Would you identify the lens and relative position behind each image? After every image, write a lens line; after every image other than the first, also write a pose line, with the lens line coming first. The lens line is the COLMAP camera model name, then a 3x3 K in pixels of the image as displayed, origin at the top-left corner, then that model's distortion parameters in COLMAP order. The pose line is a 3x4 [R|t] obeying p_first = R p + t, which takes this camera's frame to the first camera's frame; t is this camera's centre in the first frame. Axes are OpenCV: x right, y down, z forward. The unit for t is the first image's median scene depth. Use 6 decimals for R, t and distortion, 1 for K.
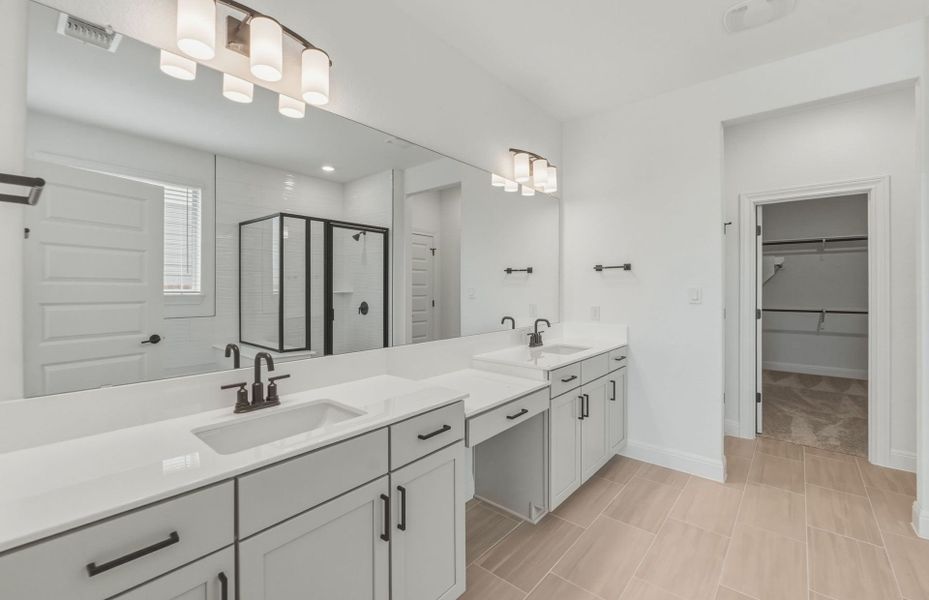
lens RADIAL K [[390.1, 0, 467.3], [0, 390.1, 296.1], [0, 0, 1]] dist [-0.005696, -0.000292]
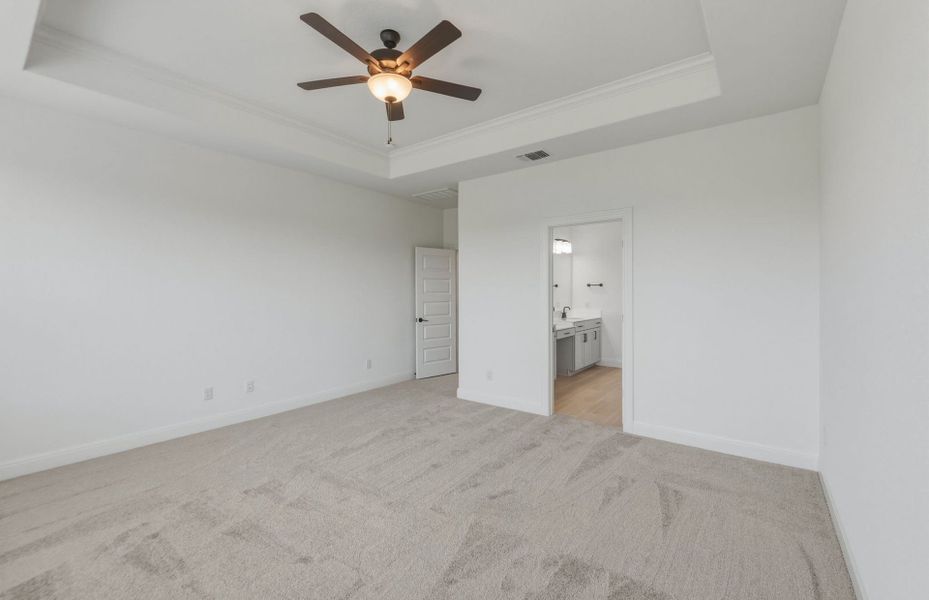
lens RADIAL K [[390.1, 0, 467.3], [0, 390.1, 296.1], [0, 0, 1]] dist [-0.005696, -0.000292]
pose [[0.998660, -0.002427, 0.051688, -0.596501], [0.003029, 0.999929, -0.011556, 0.020172], [-0.051657, 0.011697, 0.998596, -1.508094]]
